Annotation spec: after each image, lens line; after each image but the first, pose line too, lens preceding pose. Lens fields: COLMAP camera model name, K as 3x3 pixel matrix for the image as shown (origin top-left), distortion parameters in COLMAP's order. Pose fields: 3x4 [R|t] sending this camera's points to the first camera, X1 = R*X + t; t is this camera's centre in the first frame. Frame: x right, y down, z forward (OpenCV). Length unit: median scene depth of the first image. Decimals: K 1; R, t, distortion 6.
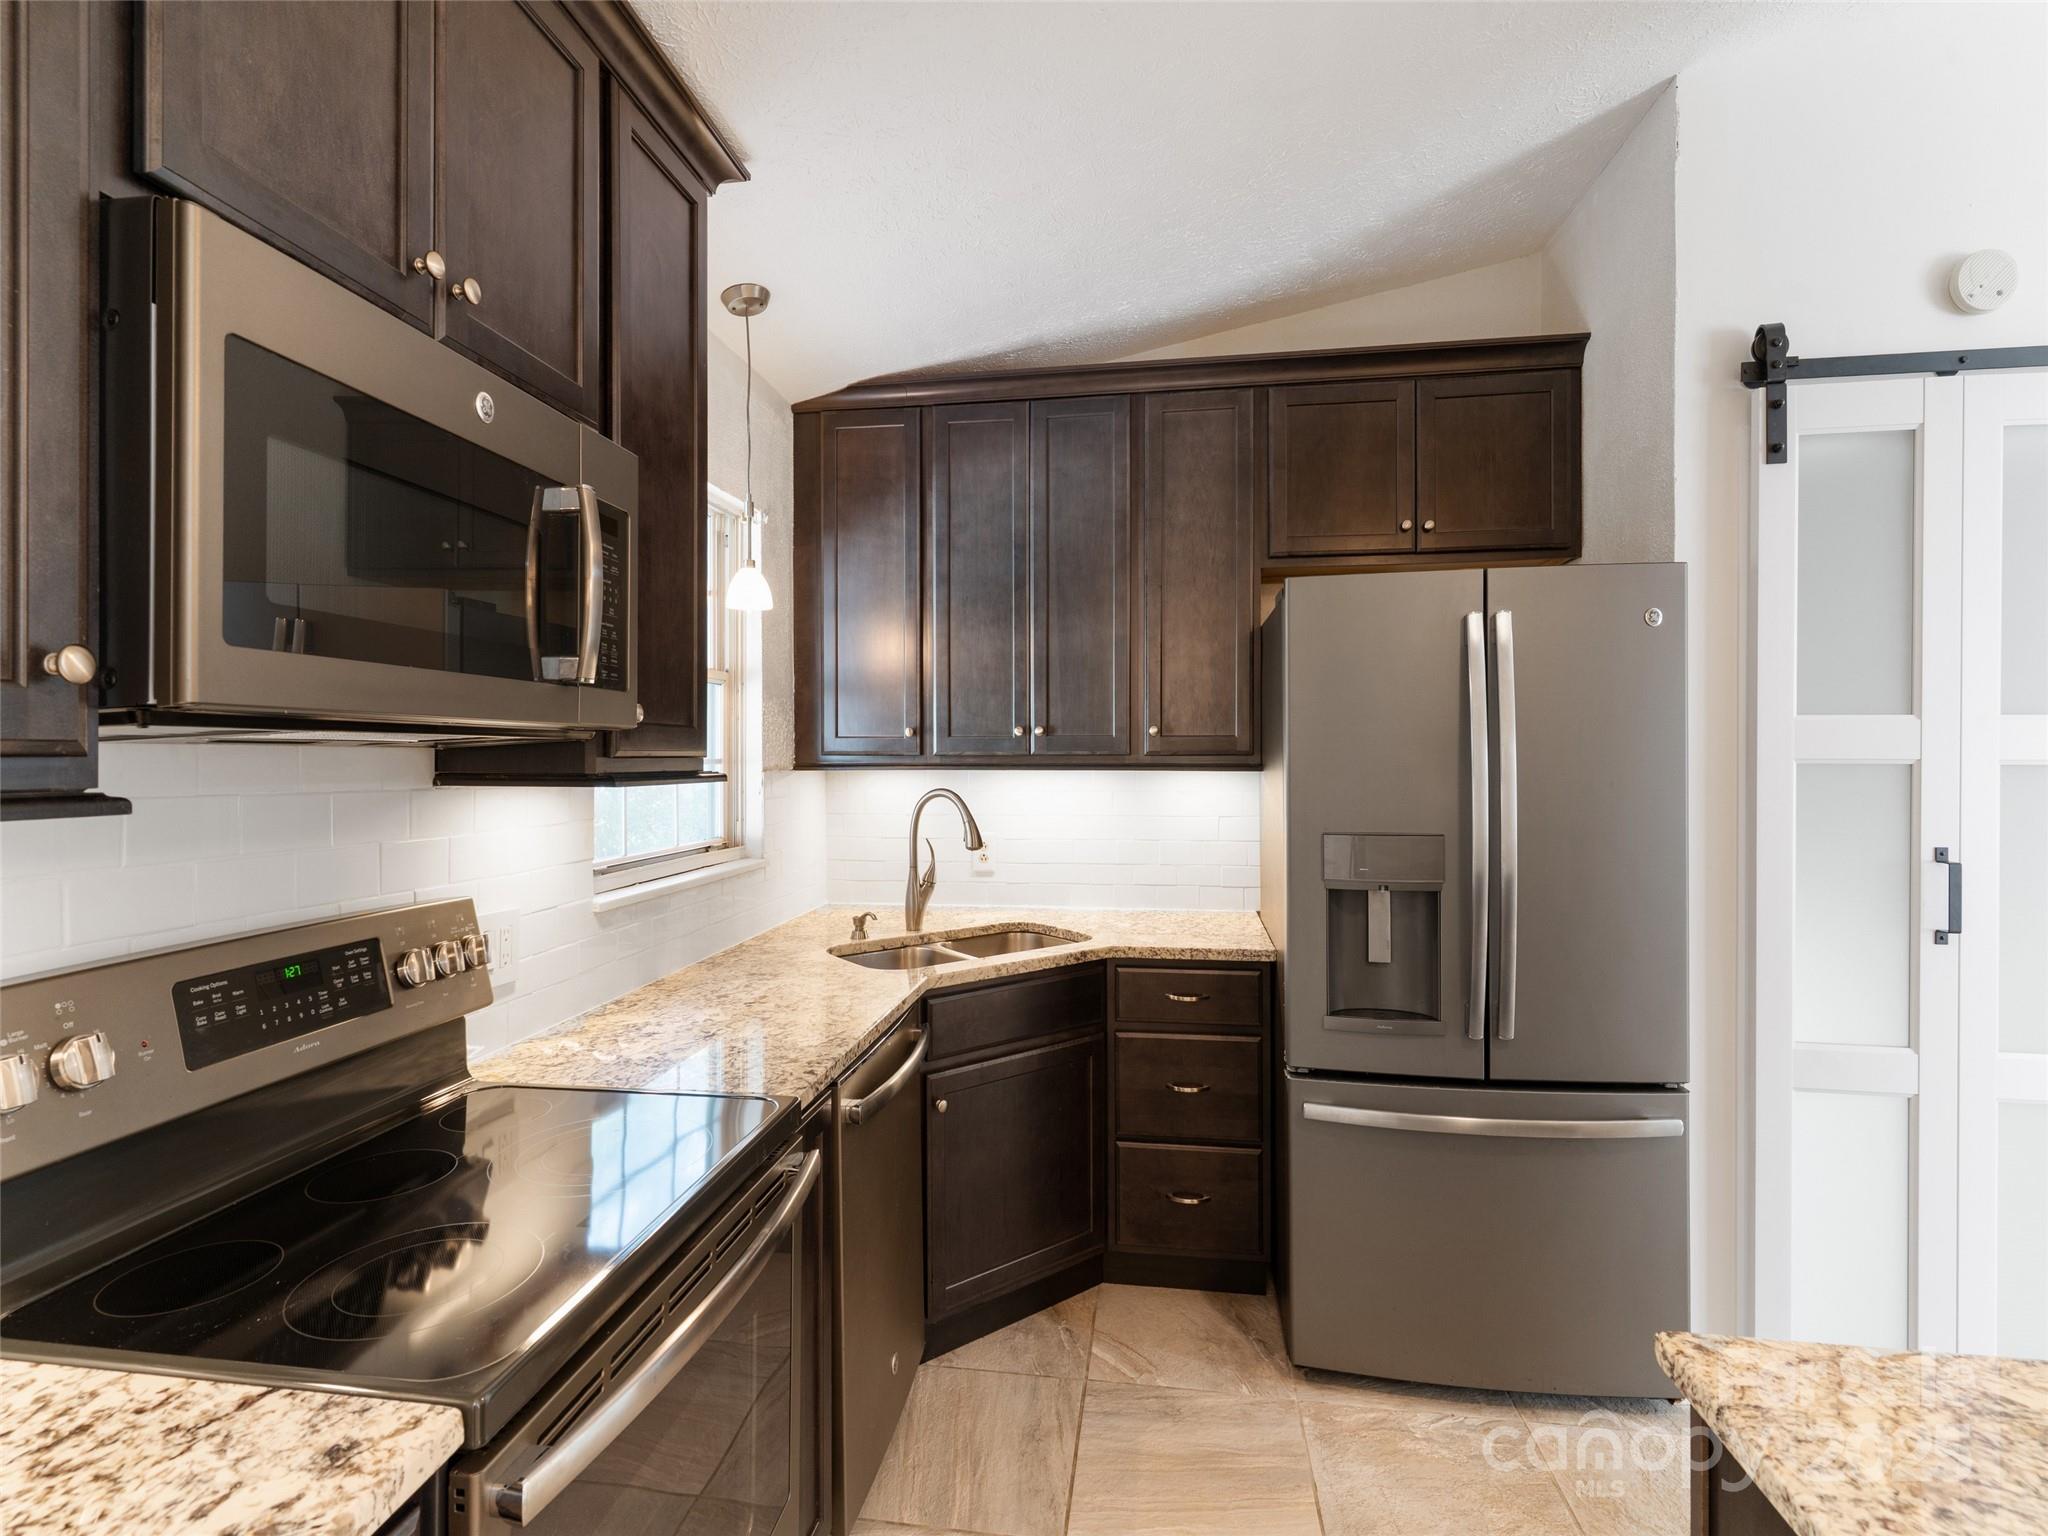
lens RADIAL K [[977.1, 0, 1023.7], [0, 977.1, 761.3], [0, 0, 1]] dist [0.007183, -0.000706]
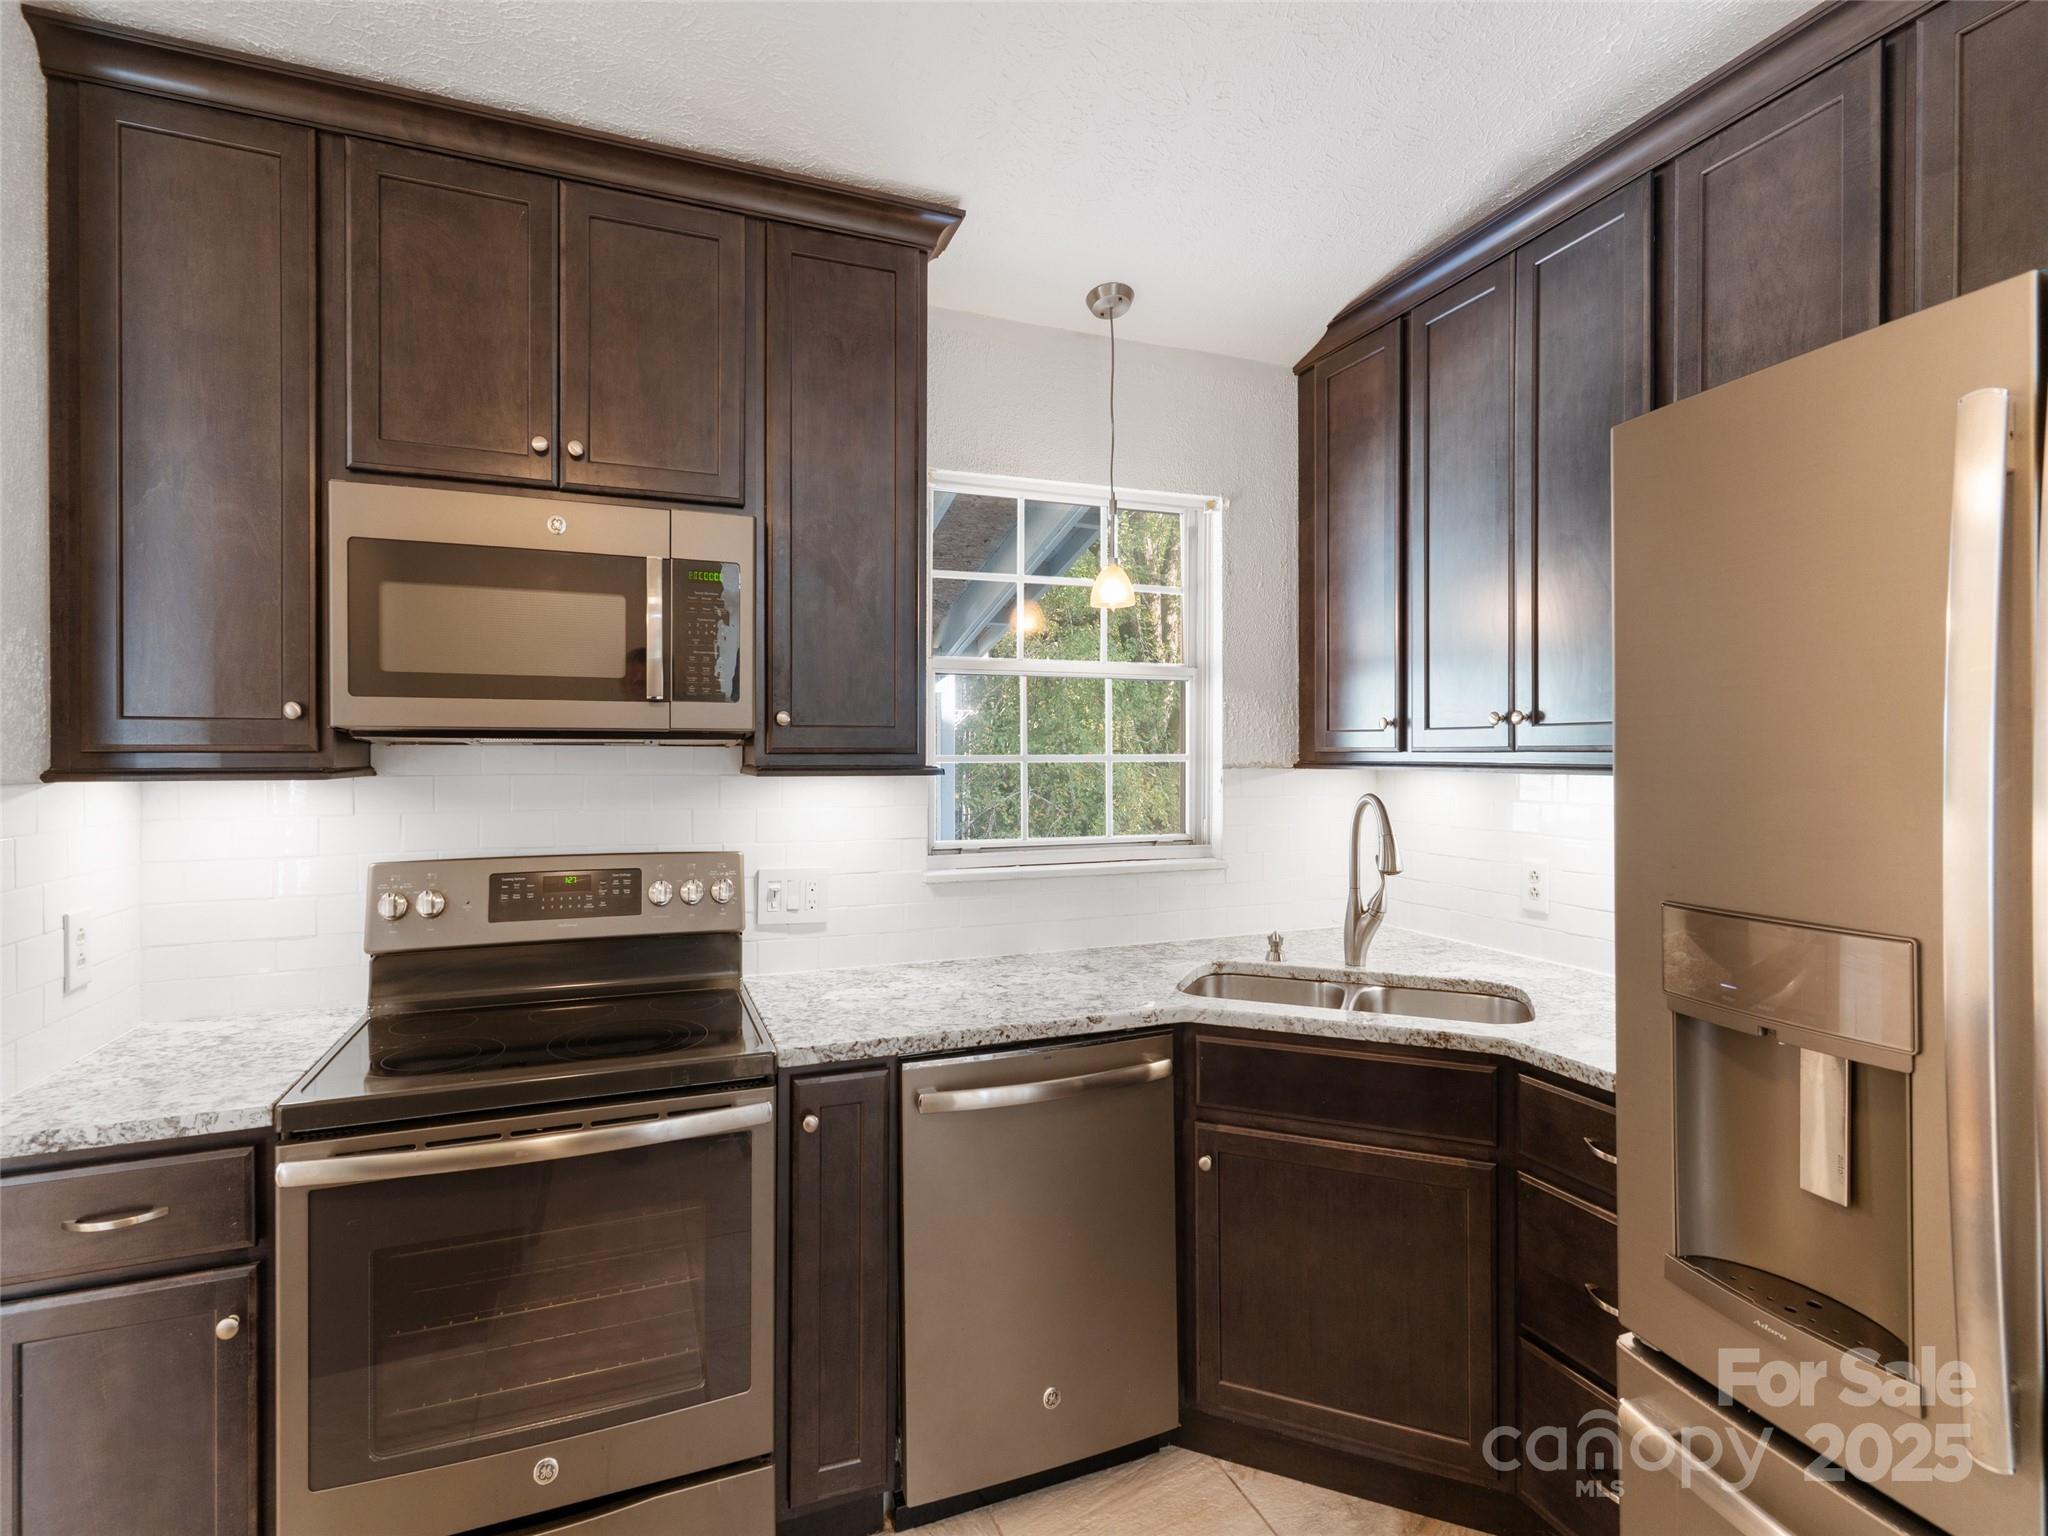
lens RADIAL K [[977.1, 0, 1023.7], [0, 977.1, 761.3], [0, 0, 1]] dist [0.007183, -0.000706]
pose [[0.497926, 0.007835, -0.867184, 0.574089], [-0.005657, 0.999967, 0.005787, -0.001994], [0.867201, 0.002024, 0.497954, 0.436241]]
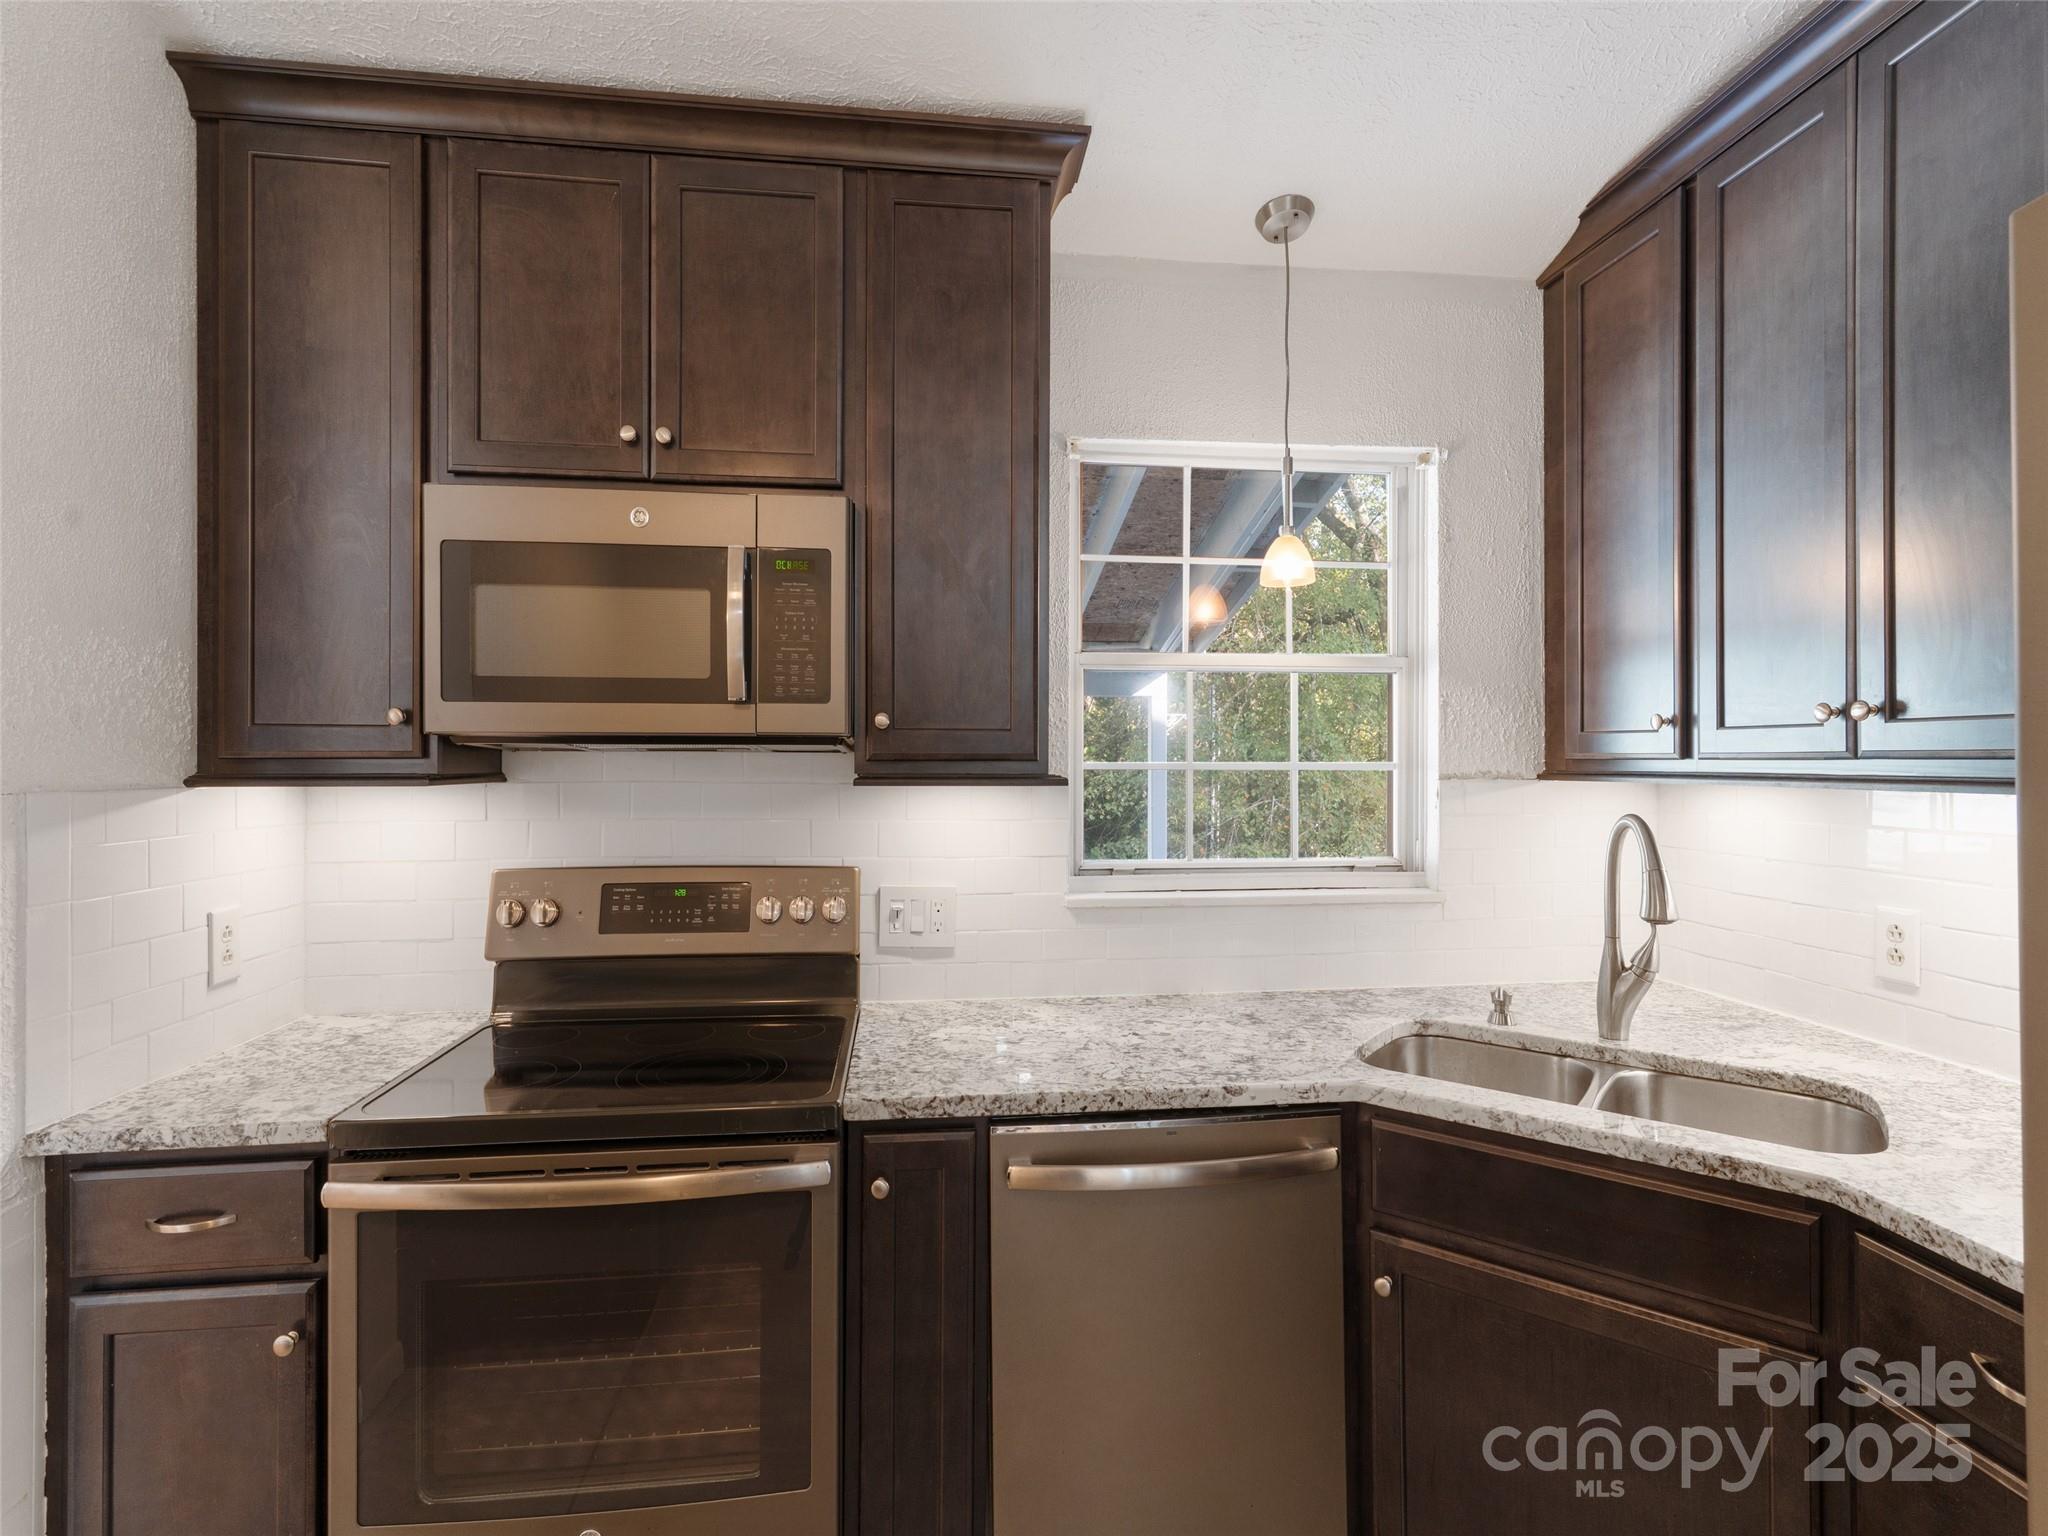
lens RADIAL K [[977.1, 0, 1023.7], [0, 977.1, 761.3], [0, 0, 1]] dist [0.007183, -0.000706]
pose [[0.257043, 0.001581, -0.966399, 0.495998], [-0.007086, 0.999975, -0.000248, -0.002396], [0.966374, 0.006911, 0.257048, 0.589273]]
